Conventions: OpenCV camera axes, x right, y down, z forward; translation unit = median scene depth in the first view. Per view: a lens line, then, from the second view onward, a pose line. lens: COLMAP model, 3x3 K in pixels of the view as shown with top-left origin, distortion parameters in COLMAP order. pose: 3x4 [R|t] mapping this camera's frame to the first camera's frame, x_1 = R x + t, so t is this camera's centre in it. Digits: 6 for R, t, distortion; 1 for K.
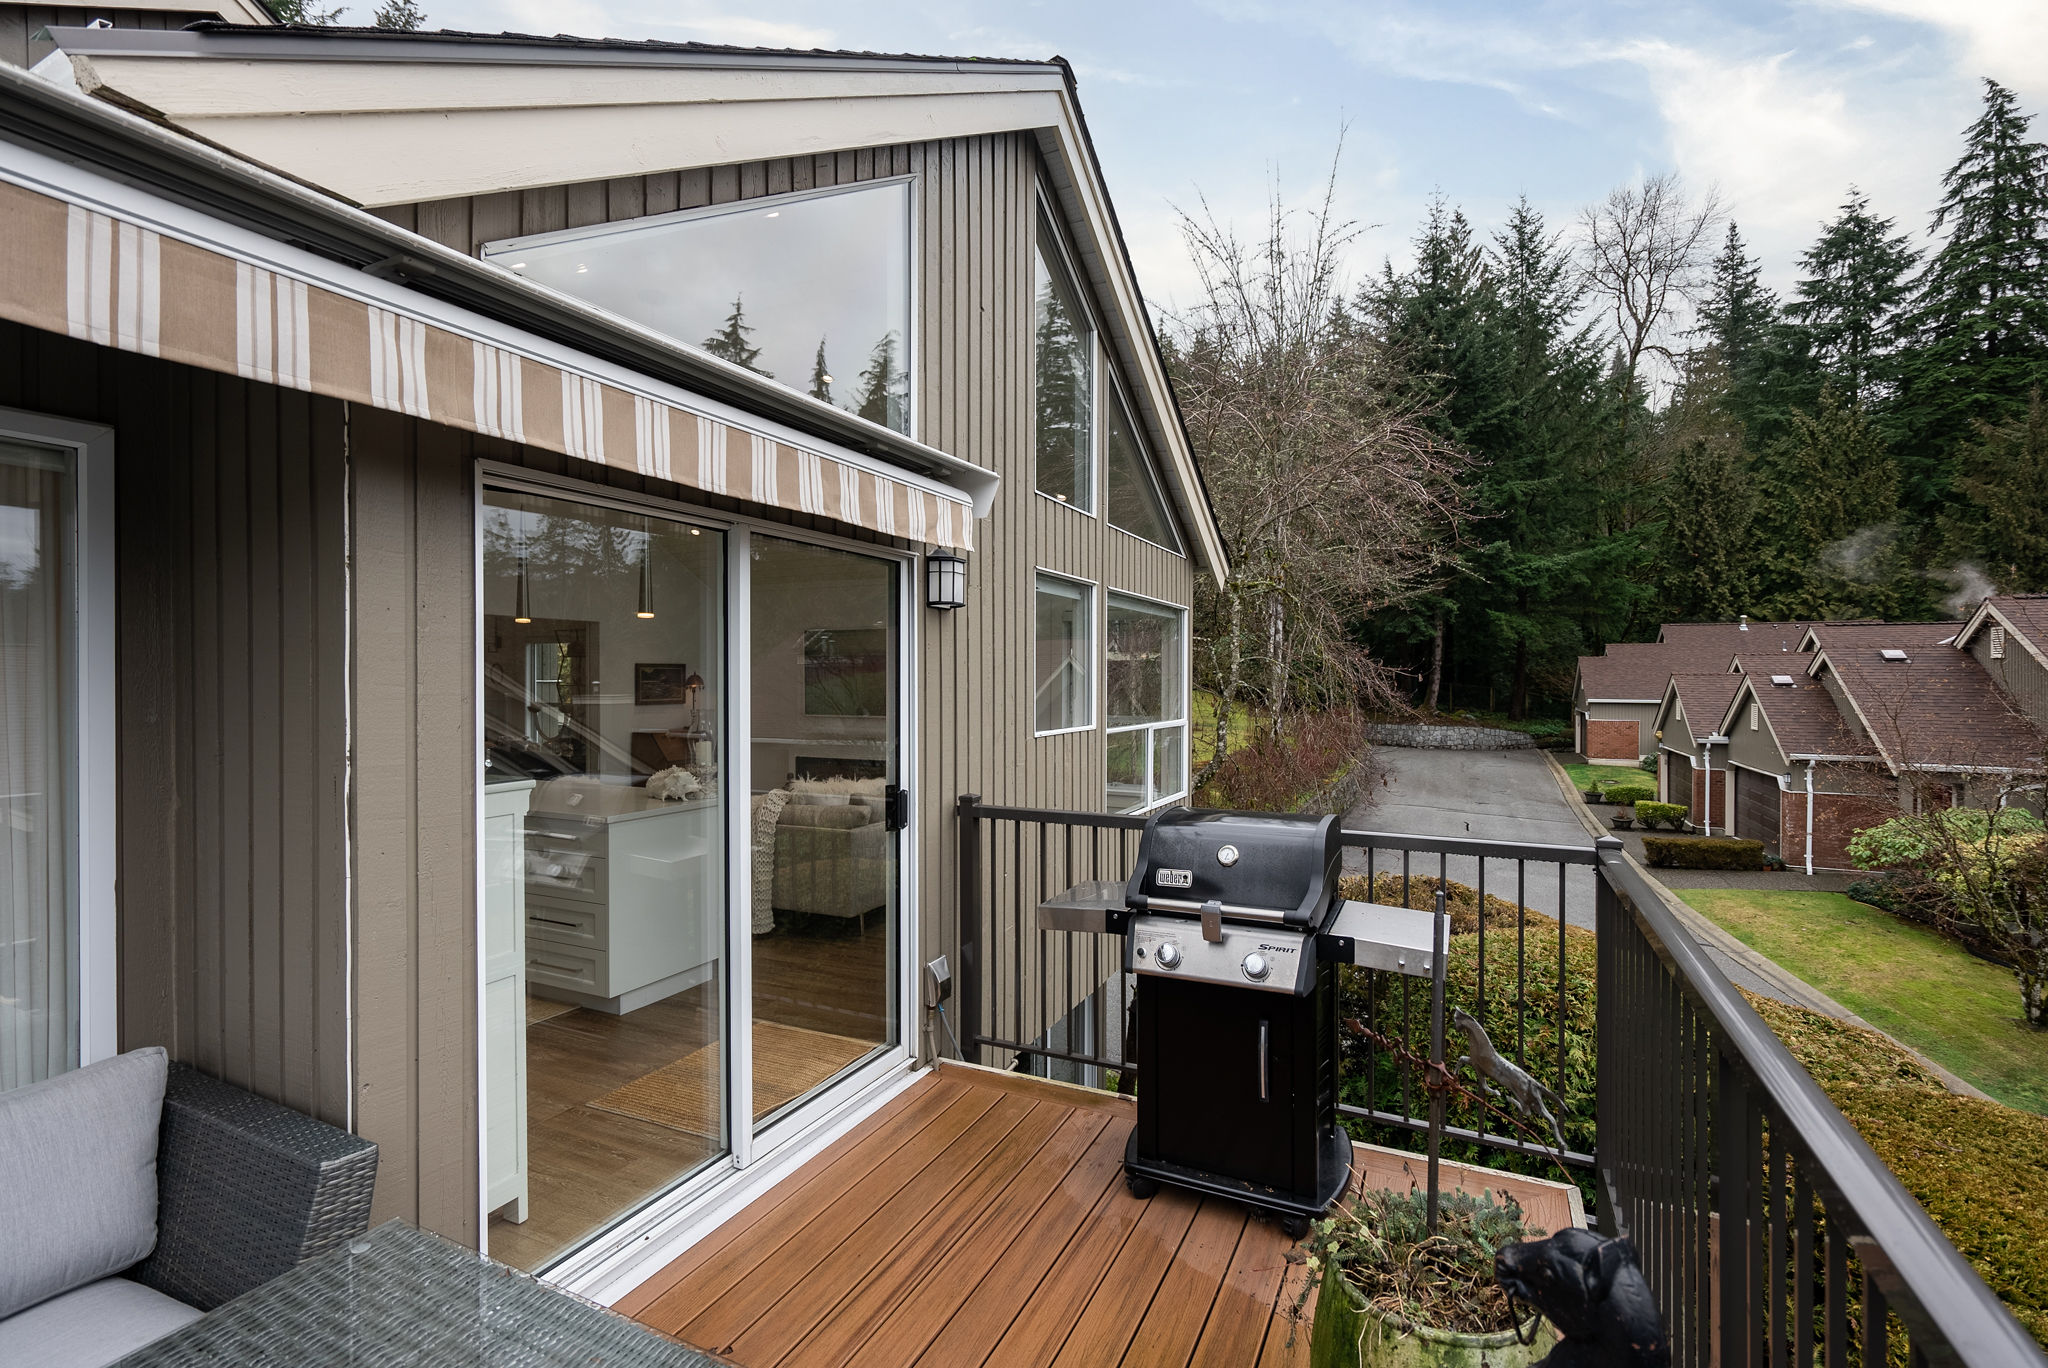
lens RADIAL K [[904.9, 0, 1015.9], [0, 904.9, 684.3], [0, 0, 1]] dist [-0.004654, 0.002019]
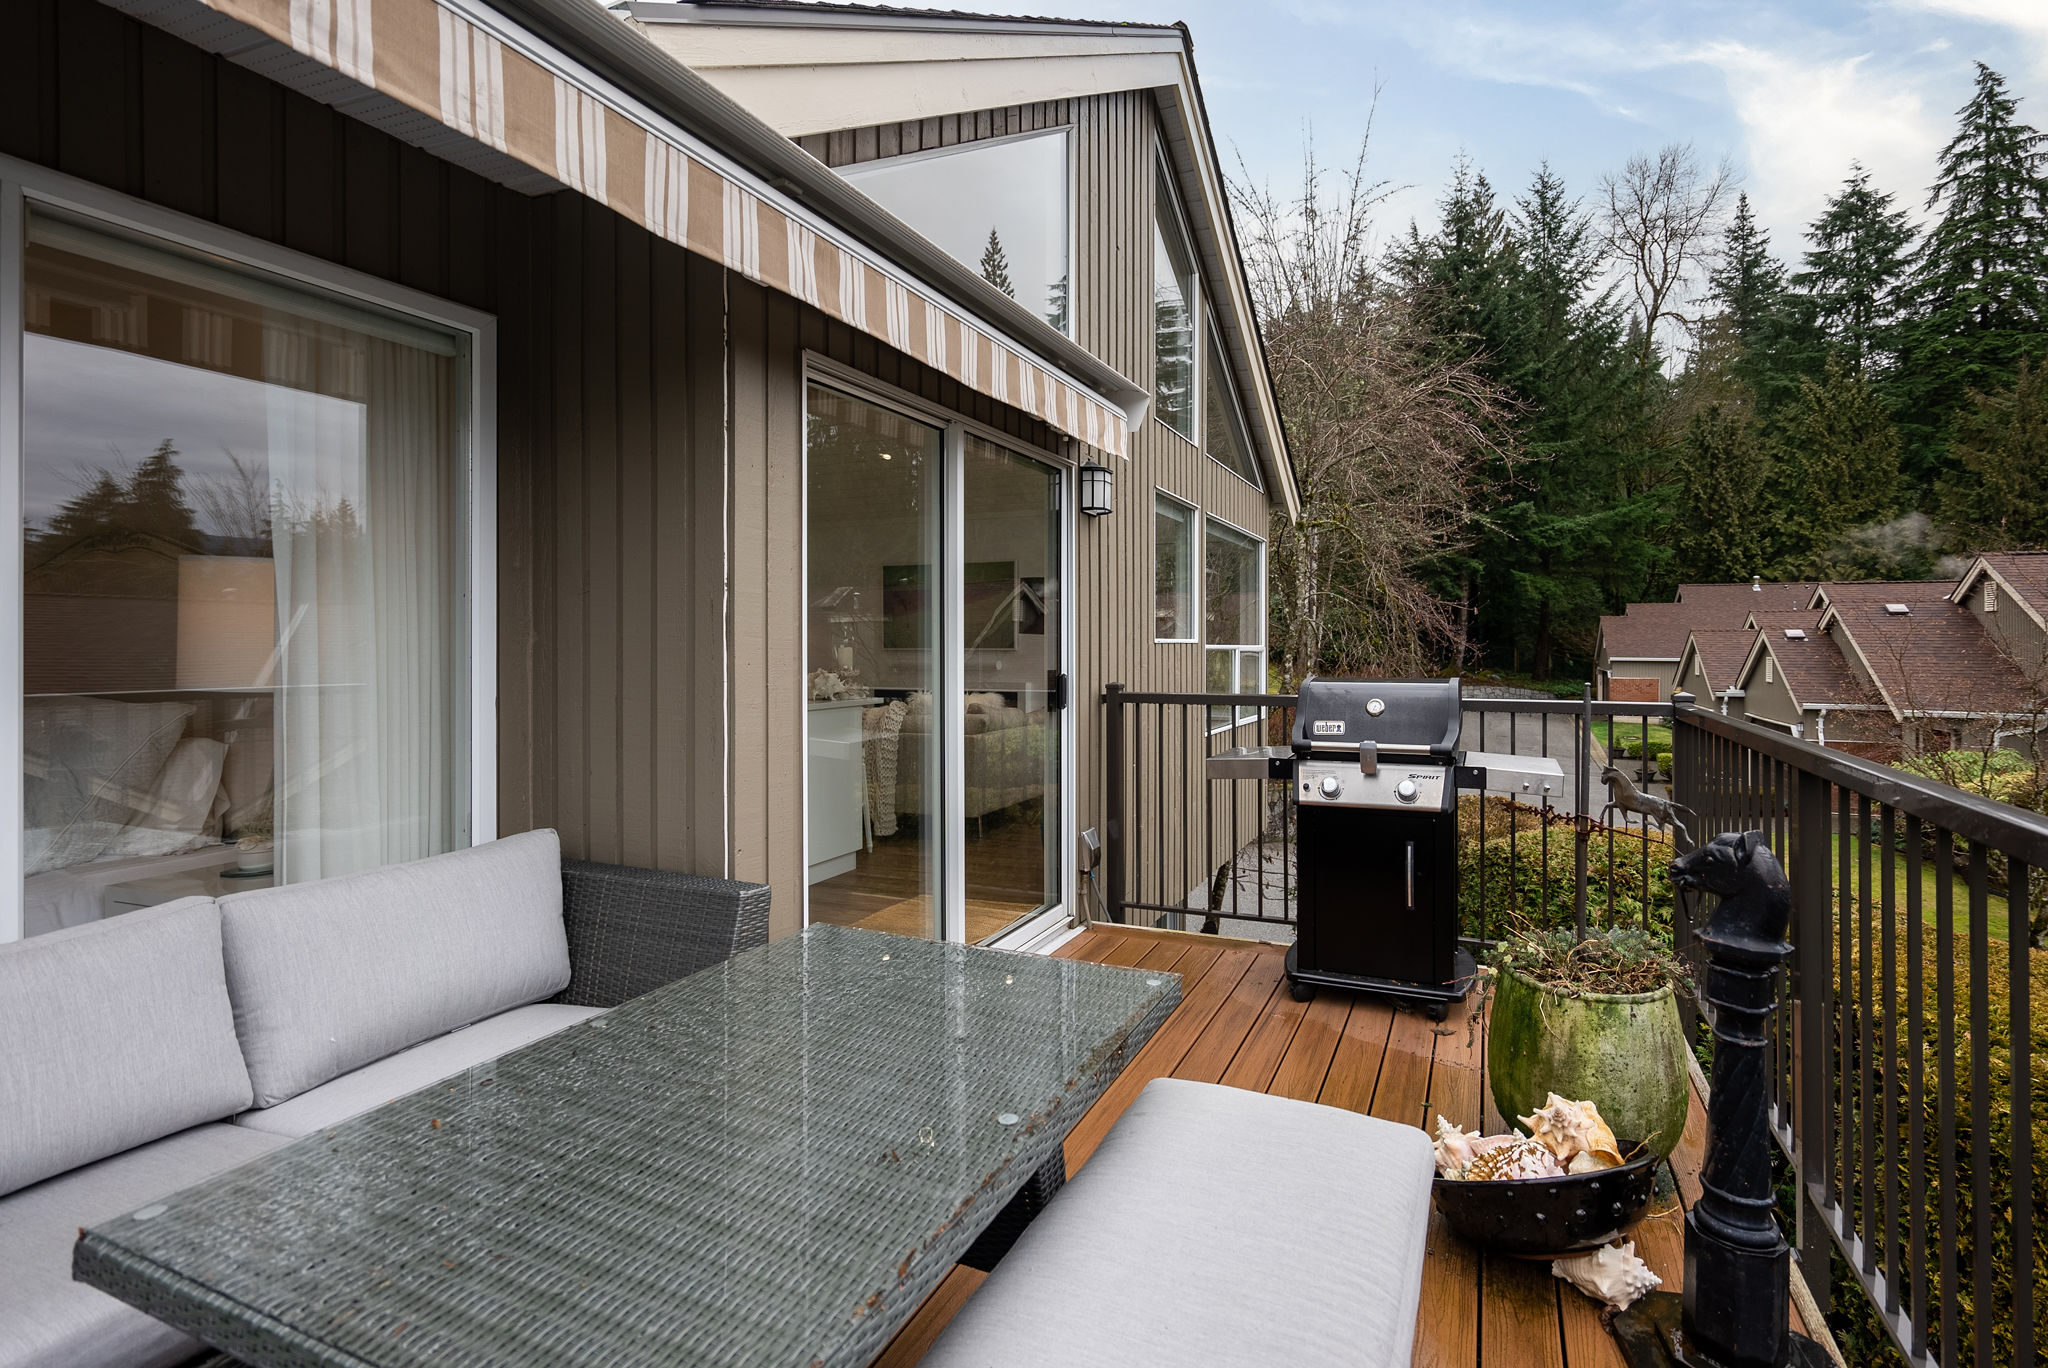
lens RADIAL K [[996.7, 0, 1027.8], [0, 996.7, 676.6], [0, 0, 1]] dist [-0.002523, 0.001921]
pose [[0.998328, 0.000100, 0.057803, -0.152898], [0.000275, 0.999979, -0.006479, 0.081428], [-0.057802, 0.006484, 0.998307, -0.143553]]
